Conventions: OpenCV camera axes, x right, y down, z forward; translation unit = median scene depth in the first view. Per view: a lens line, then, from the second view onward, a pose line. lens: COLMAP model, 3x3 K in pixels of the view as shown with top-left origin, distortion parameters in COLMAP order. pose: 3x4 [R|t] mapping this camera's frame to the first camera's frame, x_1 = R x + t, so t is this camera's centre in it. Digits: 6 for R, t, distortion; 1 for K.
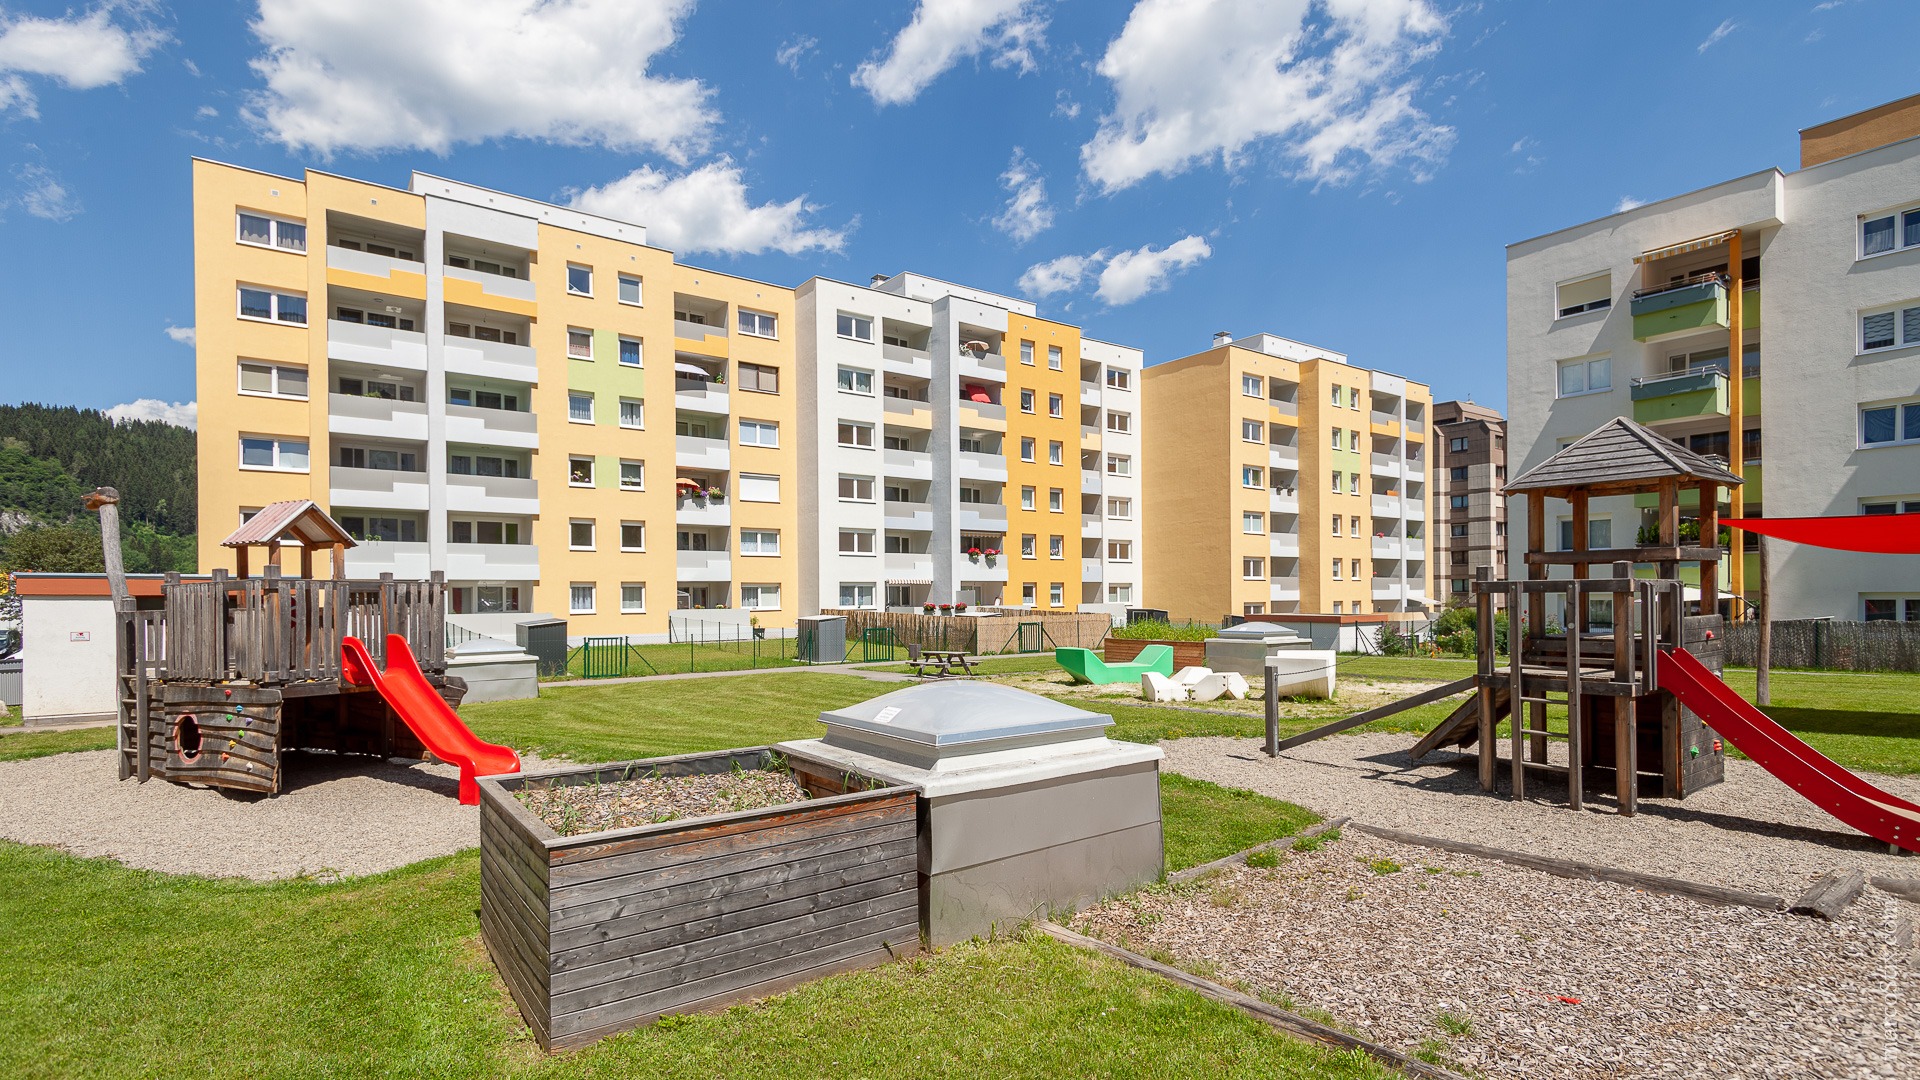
lens RADIAL K [[874.5, 0, 953.5], [0, 874.5, 844.1], [0, 0, 1]] dist [-0.000115, -0.000515]
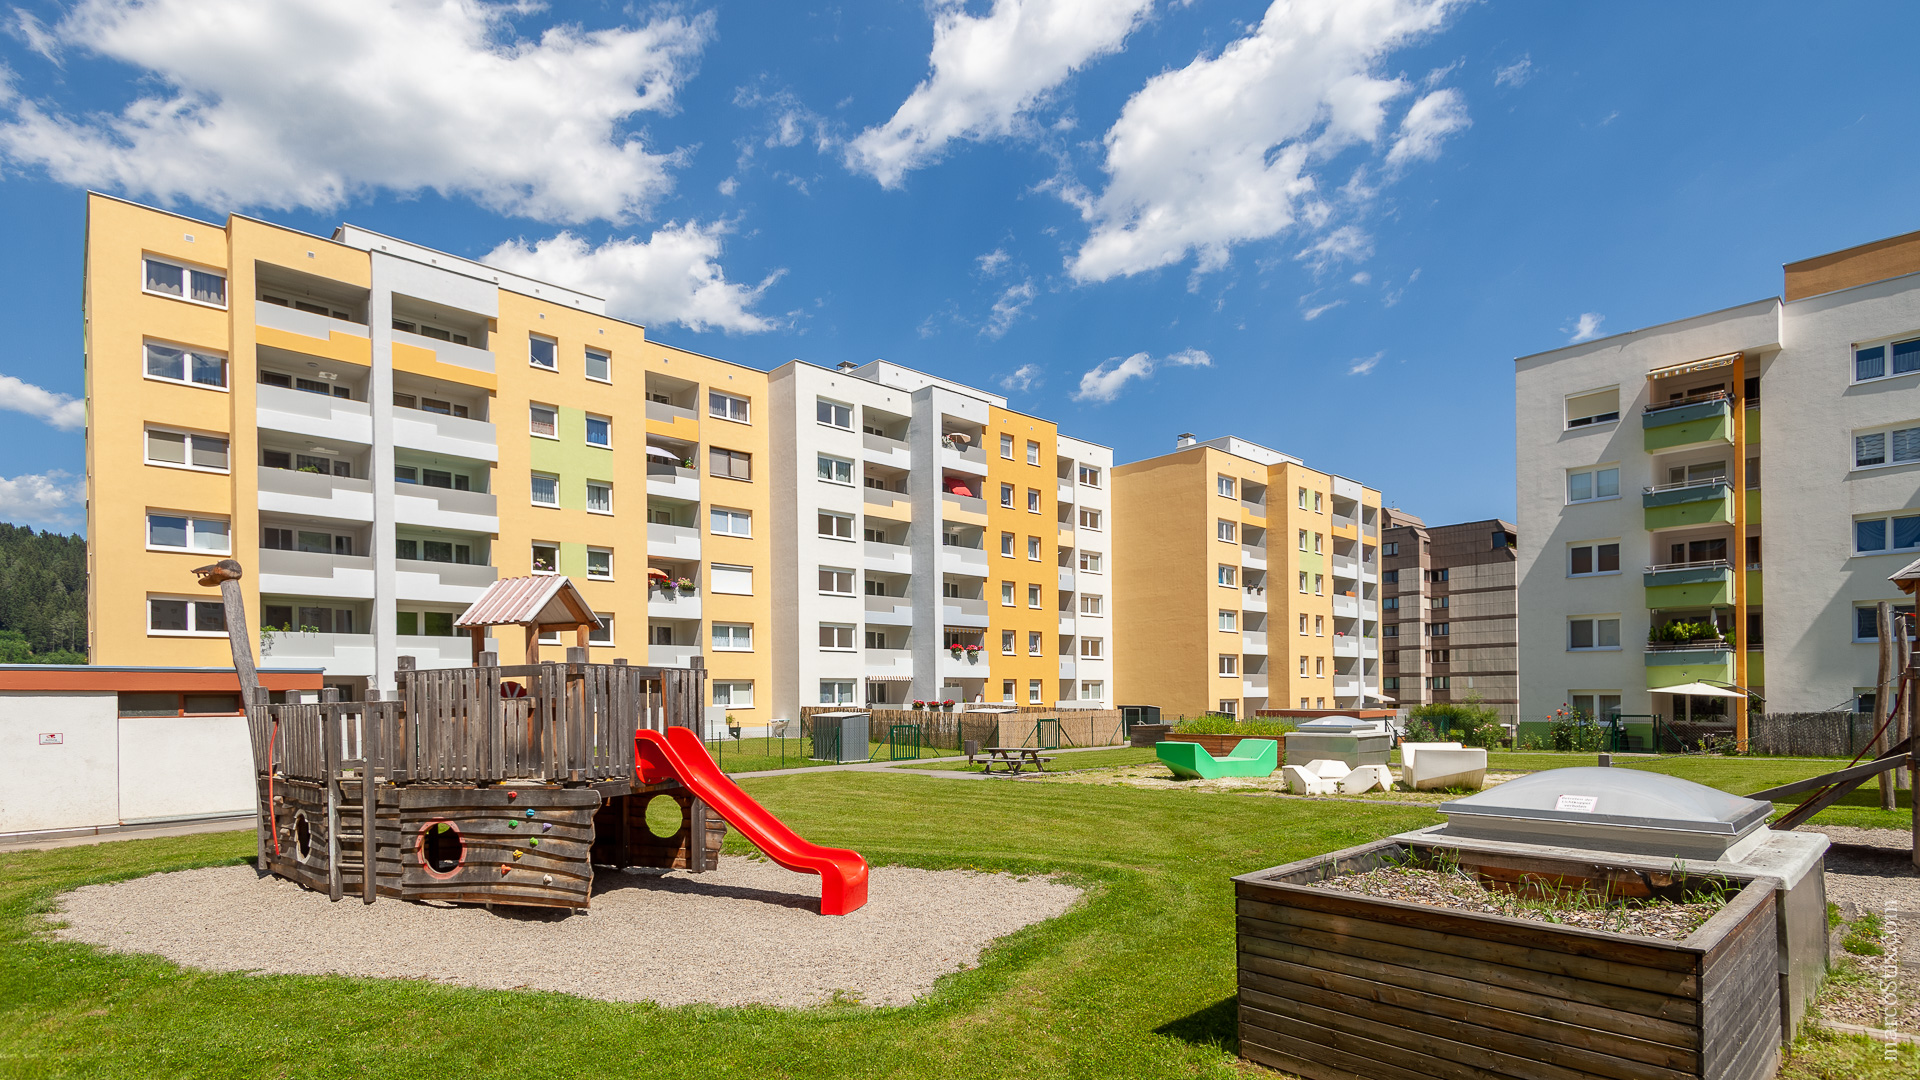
lens RADIAL K [[883.2, 0, 965.6], [0, 883.2, 945.7], [0, 0, 1]] dist [-0.003568, 0.000498]
pose [[0.991907, -0.035775, 0.121824, -0.106868], [0.035760, 0.999358, 0.002308, -0.002165], [-0.121828, 0.002067, 0.992549, 0.017142]]
